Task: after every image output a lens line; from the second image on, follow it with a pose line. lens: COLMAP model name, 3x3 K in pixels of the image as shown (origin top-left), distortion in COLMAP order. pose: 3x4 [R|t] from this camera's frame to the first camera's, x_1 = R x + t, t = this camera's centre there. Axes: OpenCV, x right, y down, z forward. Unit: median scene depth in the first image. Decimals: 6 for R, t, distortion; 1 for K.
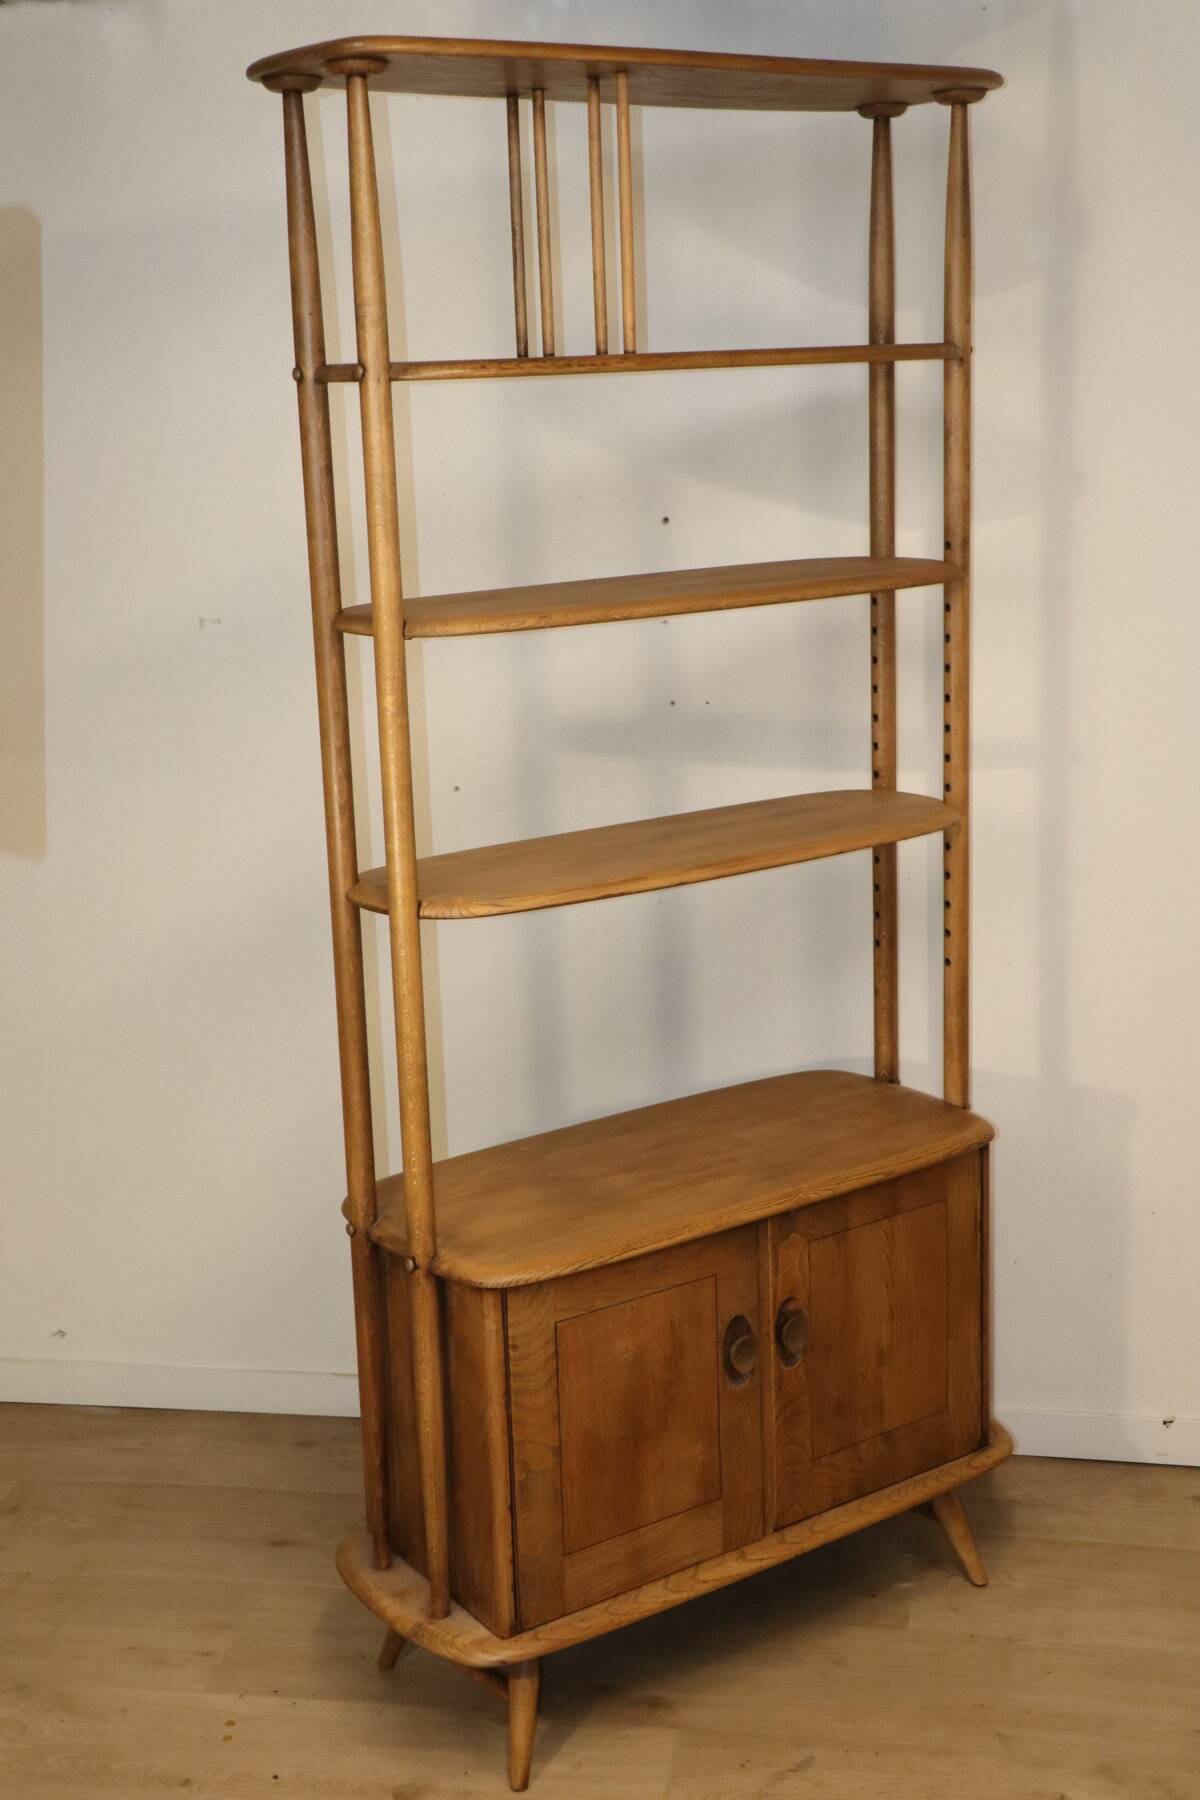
lens RADIAL K [[2270.1, 0, 600.0], [0, 2270.1, 900.0], [0, 0, 1]] dist [0.046550, 0.240151]
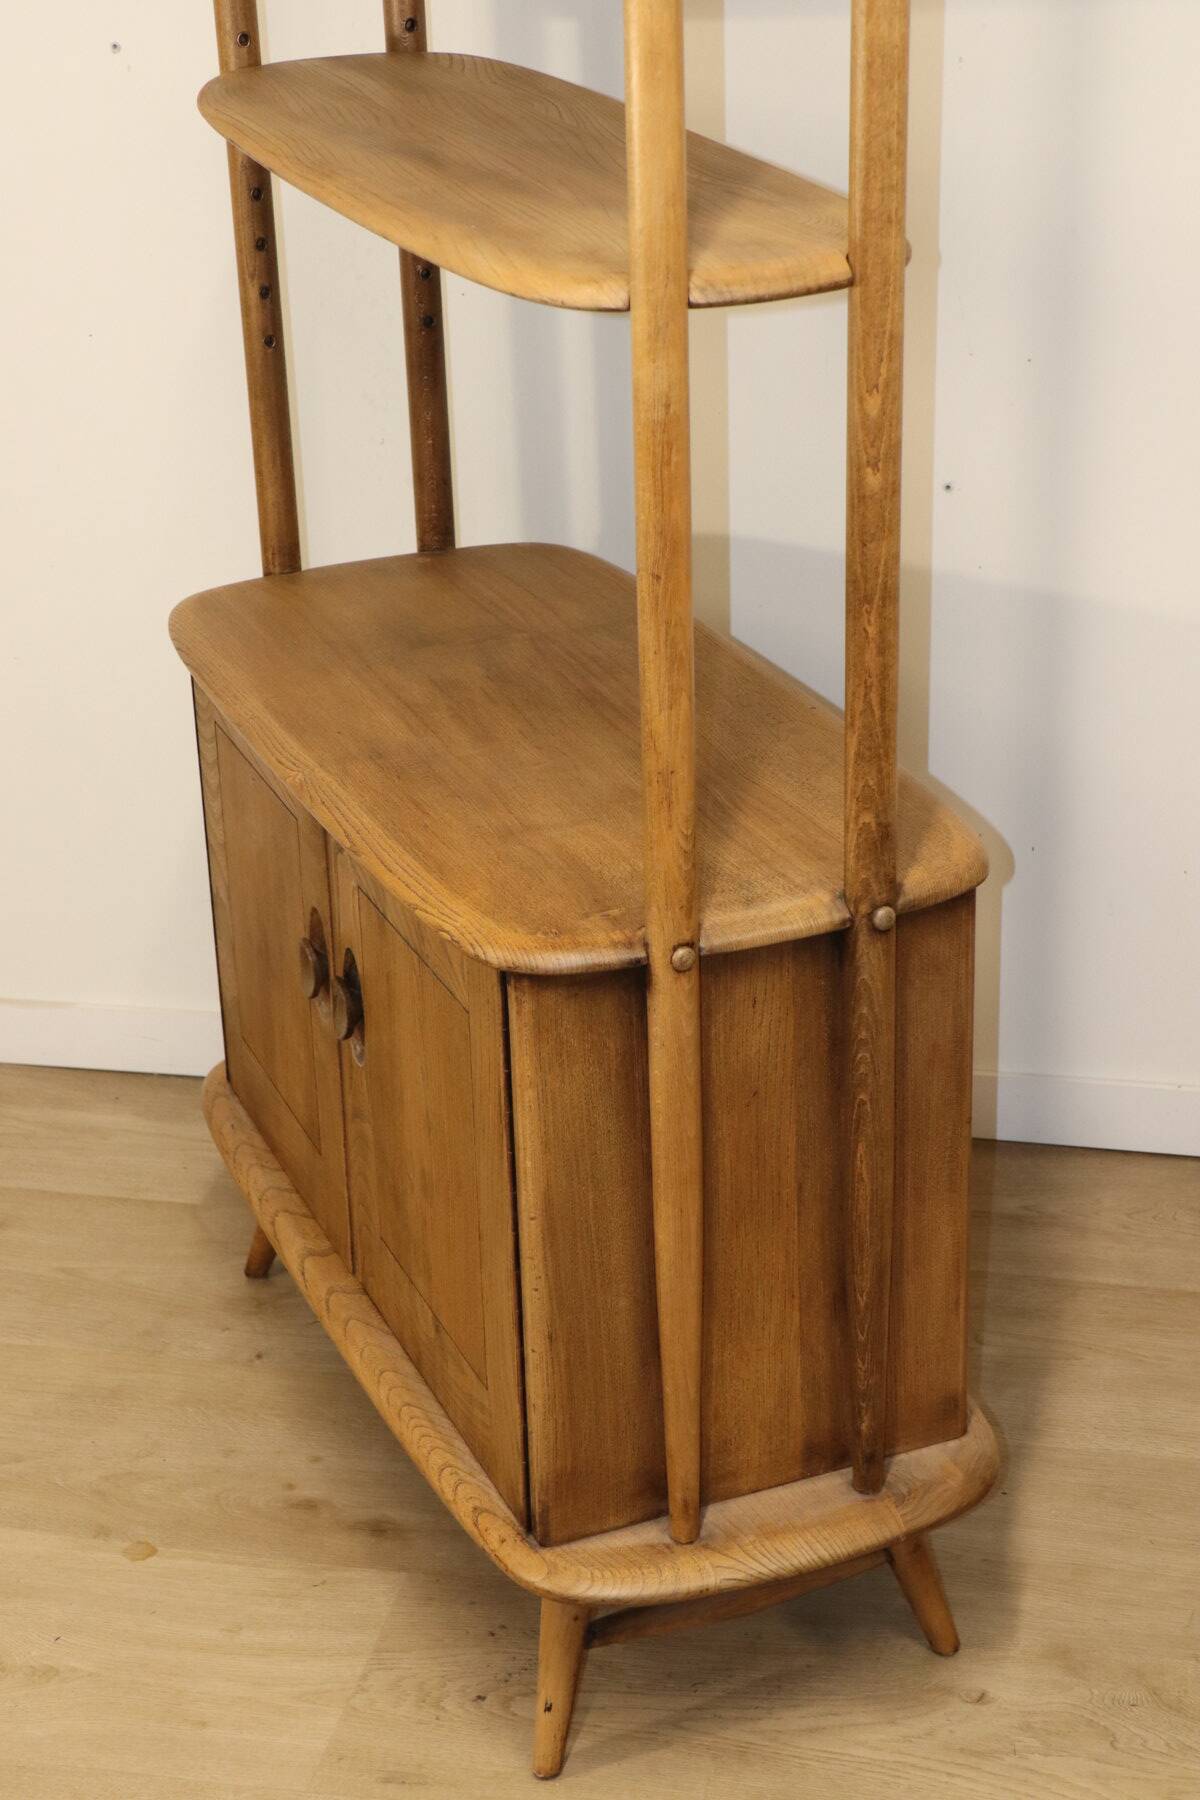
lens RADIAL K [[3091.1, 0, 600.0], [0, 3091.1, 900.0], [0, 0, 1]] dist [0.207273, 0.058986]
pose [[-0.212498, 0.437601, -0.873699, 0.791547], [-0.185137, 0.859895, 0.475716, -0.241303], [0.959463, 0.262843, -0.101709, 1.165665]]
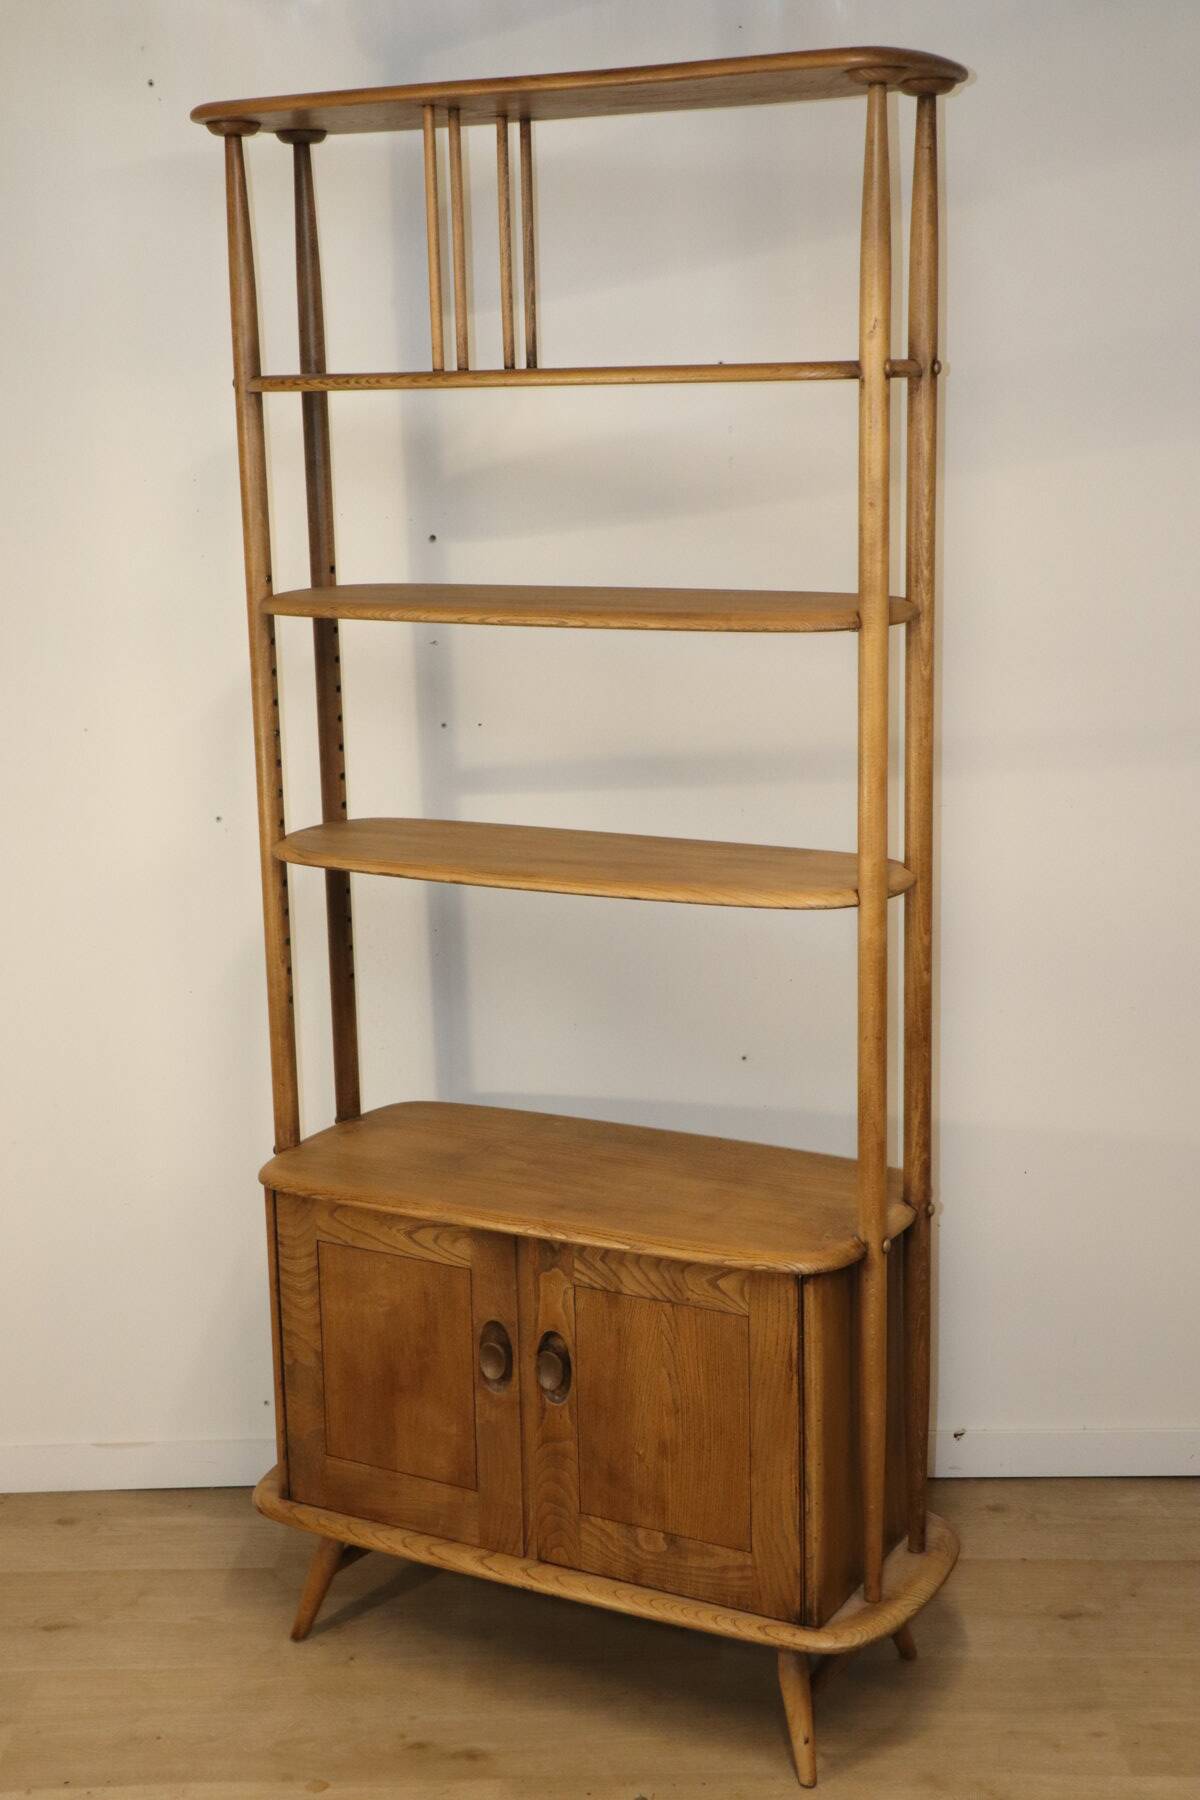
lens RADIAL K [[2433.7, 0, 600.0], [0, 2433.7, 900.0], [0, 0, 1]] dist [0.076774, 0.266165]
pose [[0.442454, 0.212117, -0.871345, 0.988717], [-0.196436, 0.970952, 0.136618, -0.156533], [0.875013, 0.110716, 0.471269, 0.511630]]
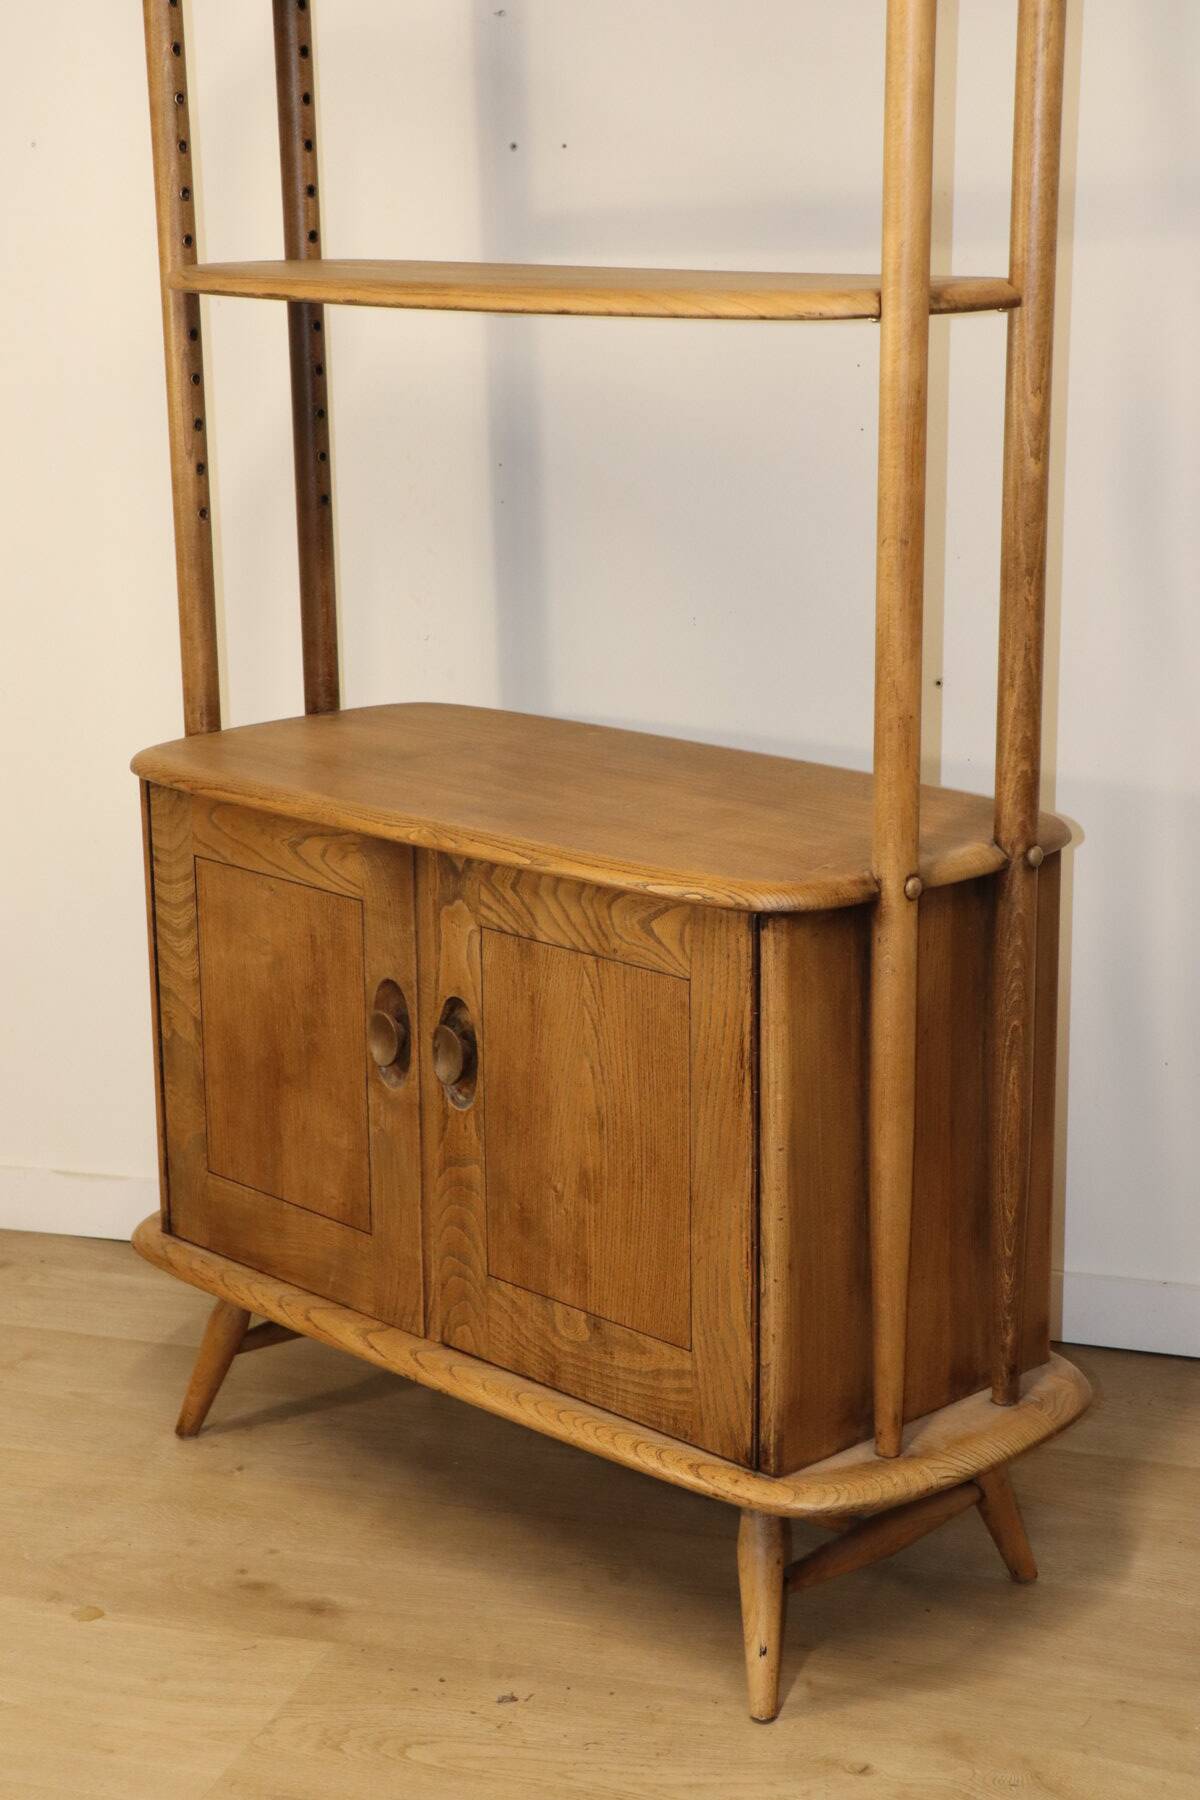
lens RADIAL K [[3037.8, 0, 599.8], [0, 3037.8, 906.3], [0, 0, 1]] dist [0.179322, 0.259210]
pose [[0.158637, 0.271023, -0.949411, 0.926337], [-0.217975, 0.947475, 0.234049, -0.063609], [0.962975, 0.169819, 0.209380, 0.870194]]
